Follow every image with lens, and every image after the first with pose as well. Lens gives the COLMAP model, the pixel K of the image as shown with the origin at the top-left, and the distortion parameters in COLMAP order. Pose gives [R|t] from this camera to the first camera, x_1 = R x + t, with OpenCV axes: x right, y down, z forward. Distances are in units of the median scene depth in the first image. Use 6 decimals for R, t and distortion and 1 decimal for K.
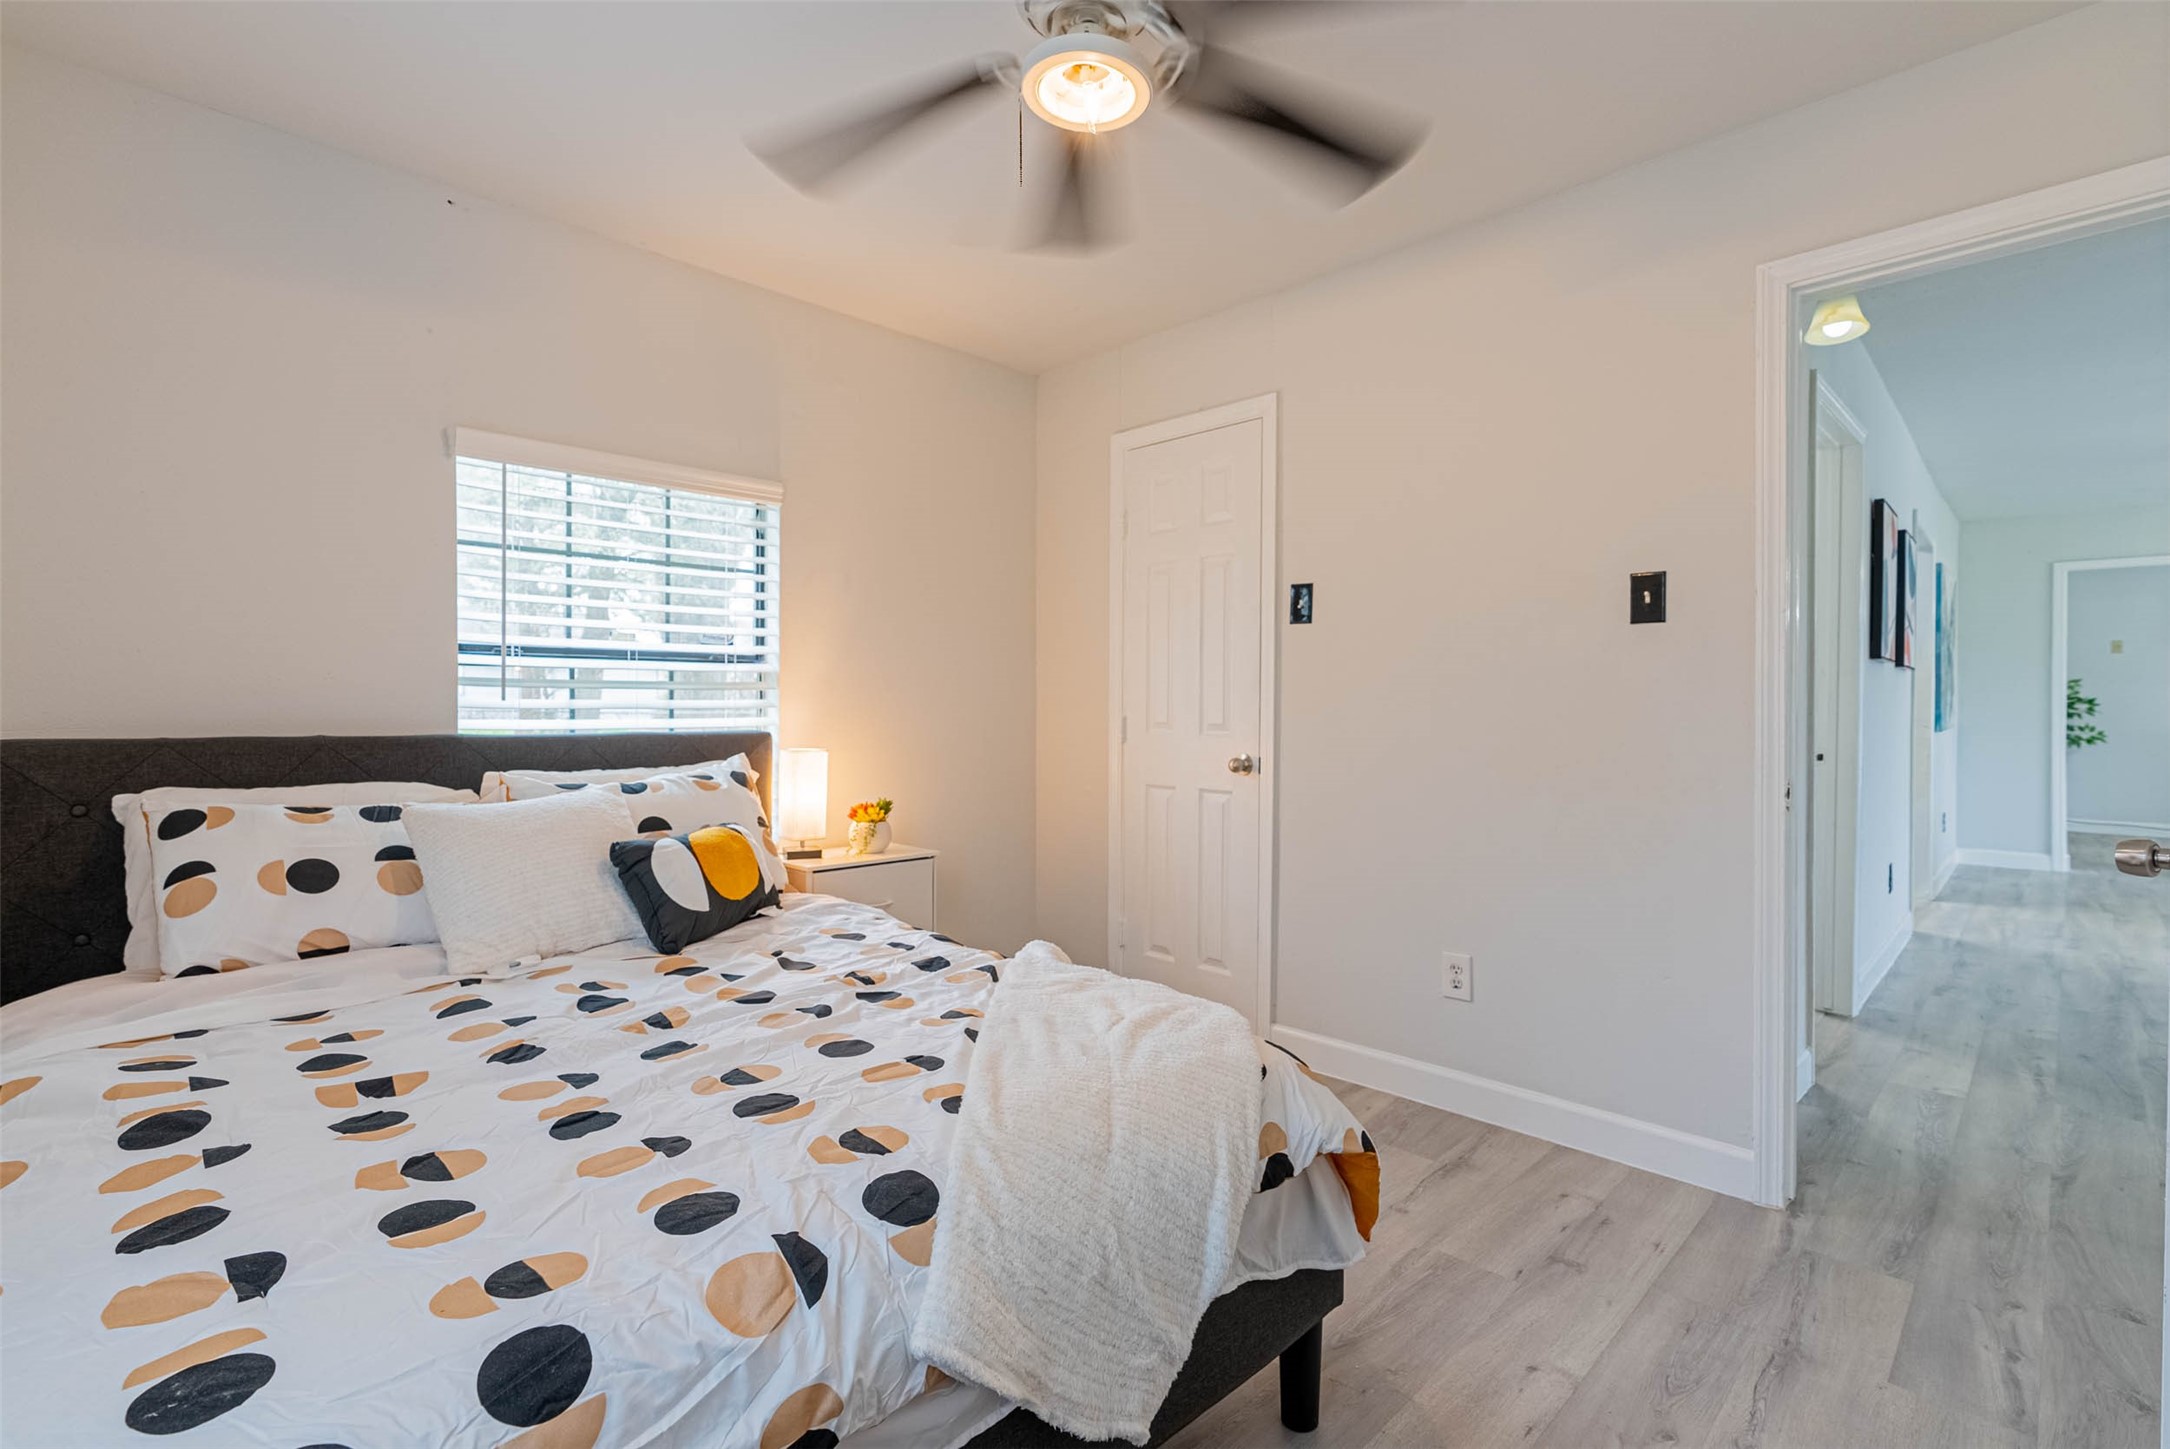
lens RADIAL K [[989.8, 0, 1101.6], [0, 989.8, 714.3], [0, 0, 1]] dist [-0.011601, 0.003646]
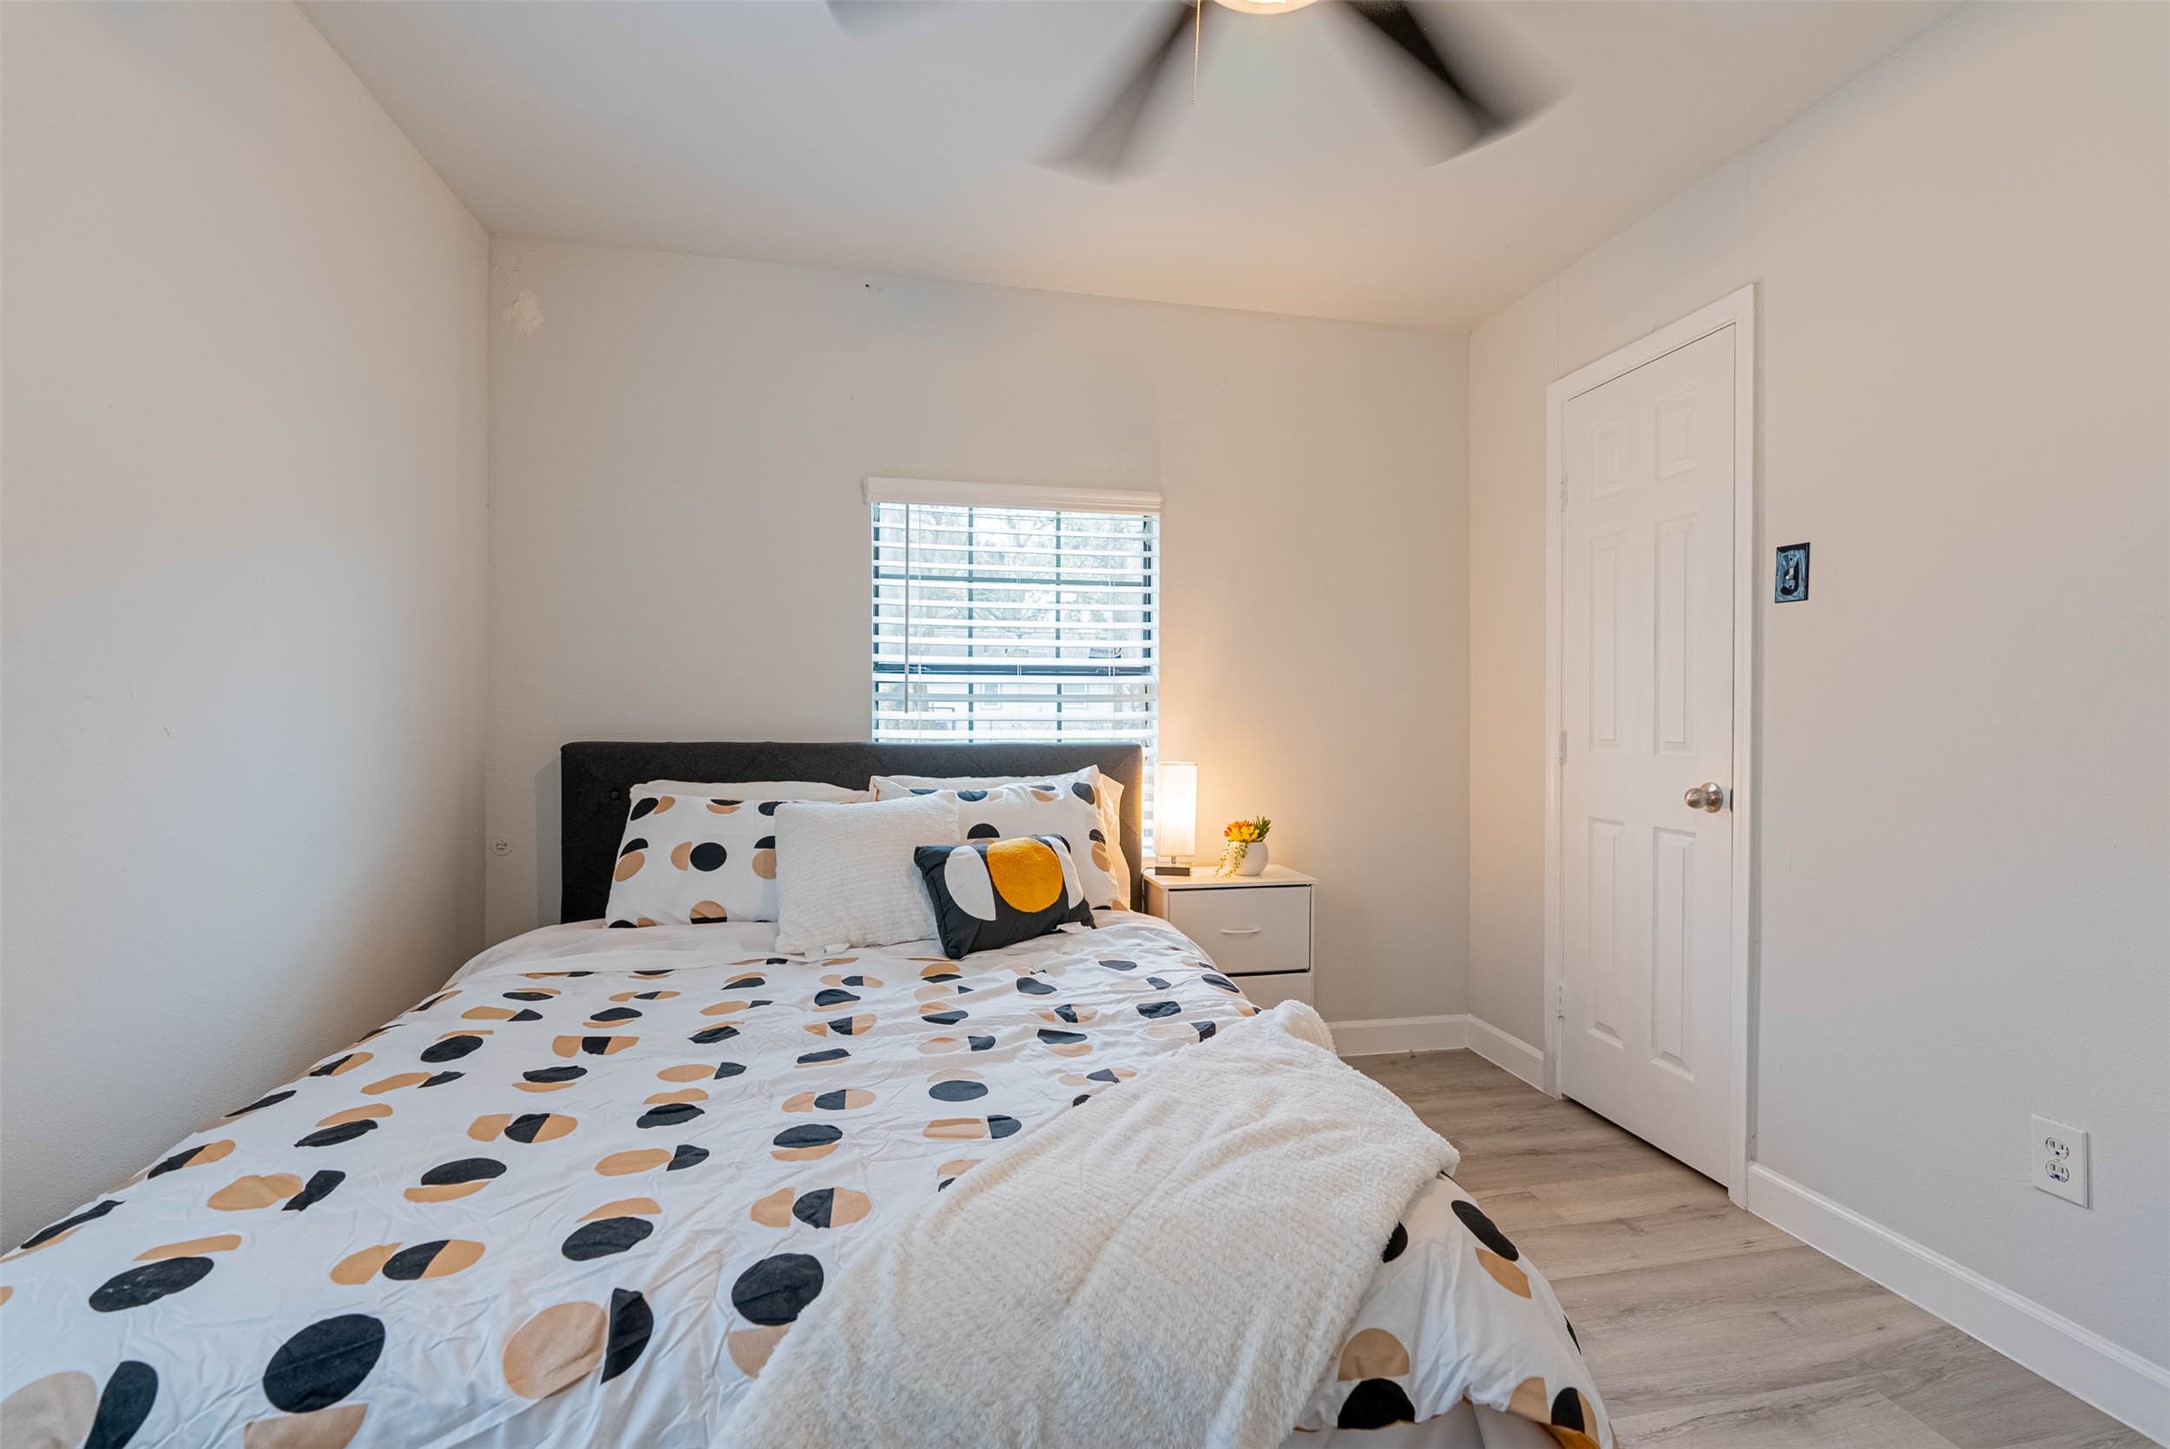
lens RADIAL K [[989.8, 0, 1101.2], [0, 989.8, 717.4], [0, 0, 1]] dist [-0.011601, 0.003646]
pose [[0.838792, 0.000079, -0.544452, 0.247079], [-0.005186, 0.999956, -0.007845, -0.001592], [0.544427, 0.009404, 0.838756, 0.208841]]
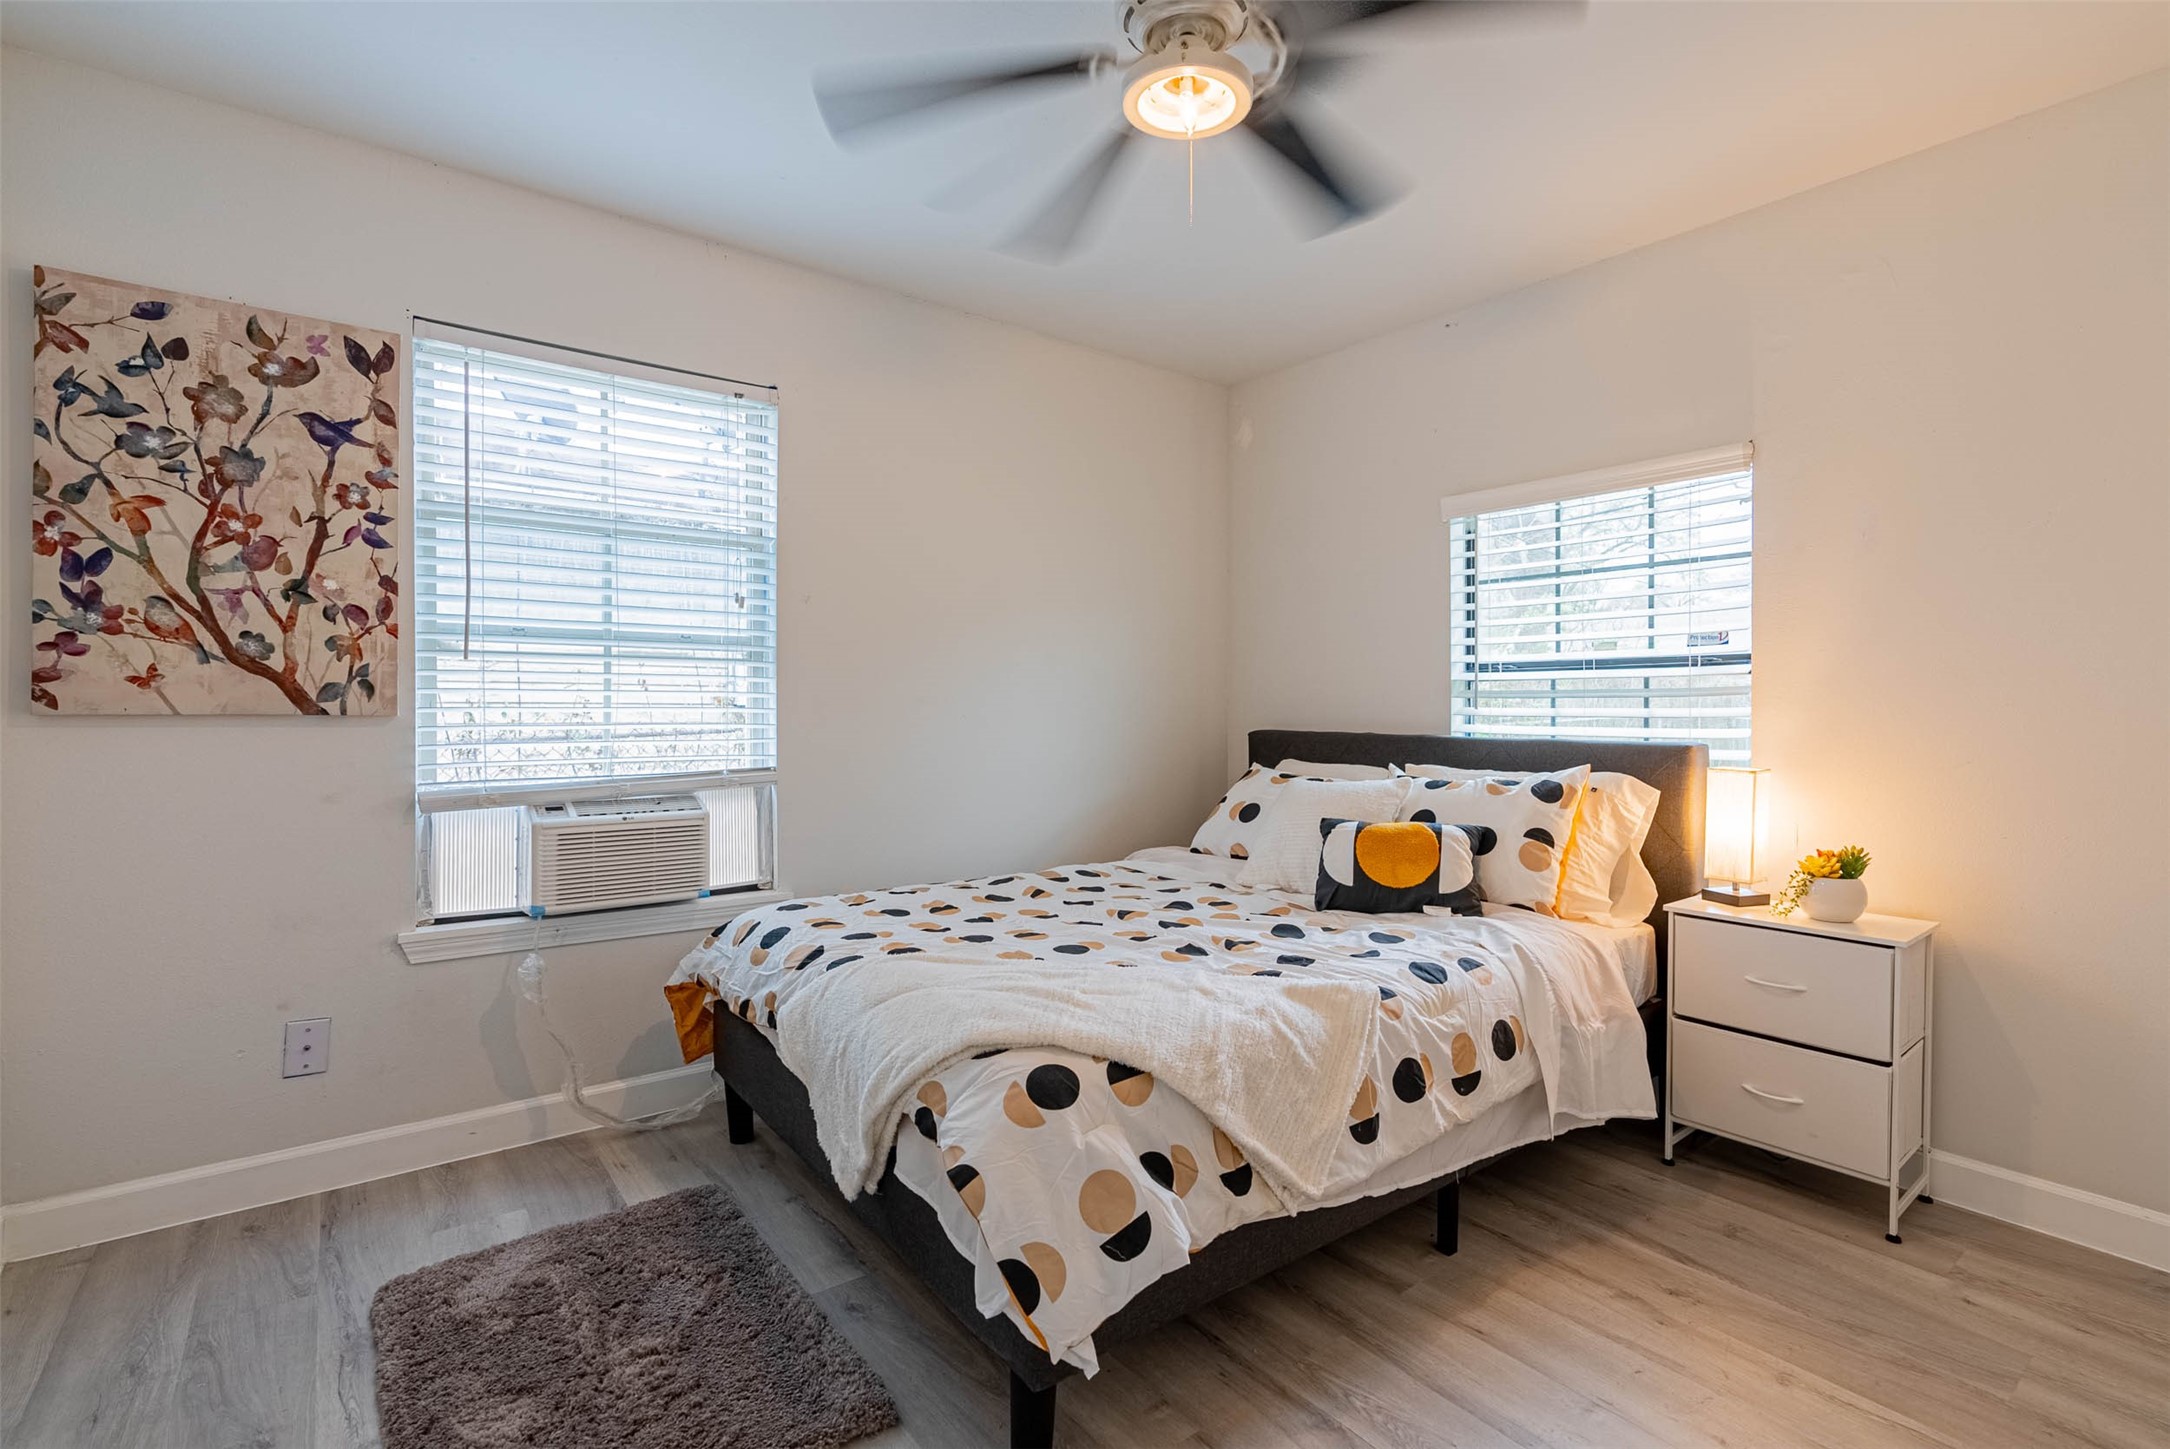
lens RADIAL K [[989.8, 0, 1106.8], [0, 989.8, 715.2], [0, 0, 1]] dist [-0.011601, 0.003646]
pose [[-0.118660, 0.004814, -0.992923, 0.820813], [-0.012011, 0.999908, 0.006284, -0.010539], [0.992862, 0.012671, -0.118591, 0.854310]]
